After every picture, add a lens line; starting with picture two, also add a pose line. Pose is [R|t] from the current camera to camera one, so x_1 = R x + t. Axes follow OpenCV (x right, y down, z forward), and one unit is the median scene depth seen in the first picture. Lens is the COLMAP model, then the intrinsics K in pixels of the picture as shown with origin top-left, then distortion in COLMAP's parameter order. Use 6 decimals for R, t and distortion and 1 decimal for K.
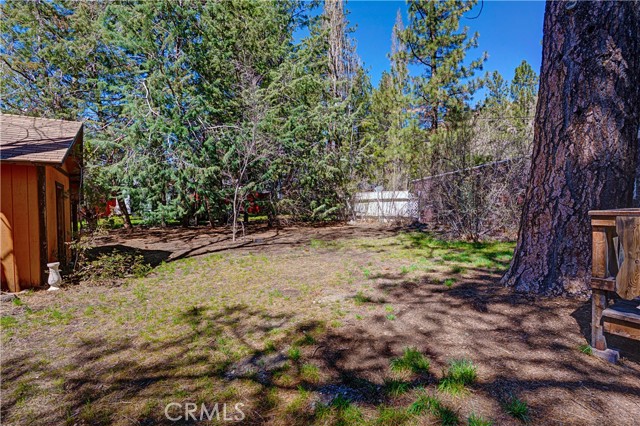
lens RADIAL K [[310.9, 0, 320.4], [0, 310.9, 210.3], [0, 0, 1]] dist [-0.031909, -0.000211]
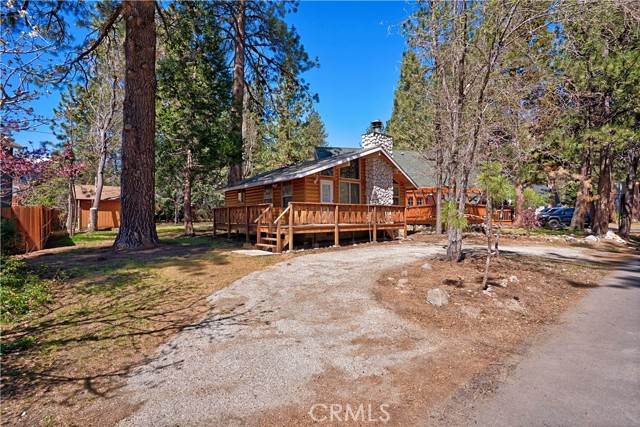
lens RADIAL K [[310.9, 0, 321.2], [0, 310.9, 214.2], [0, 0, 1]] dist [-0.031909, -0.000211]
pose [[0.993909, 0.012808, 0.109456, 0.482007], [-0.009616, 0.999514, -0.029644, 0.050406], [-0.109783, 0.028411, 0.993549, -1.274858]]
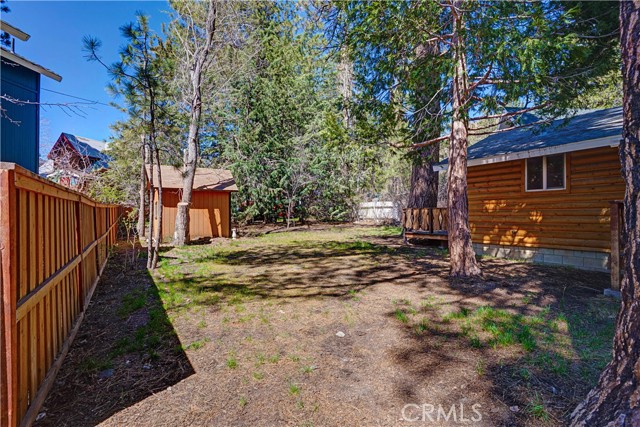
lens RADIAL K [[310.9, 0, 319.8], [0, 310.9, 212.6], [0, 0, 1]] dist [-0.031909, -0.000211]
pose [[0.998752, 0.011198, -0.048664, -0.003162], [-0.012151, 0.999739, -0.019348, 0.025913], [0.048435, 0.019915, 0.998628, -0.558288]]
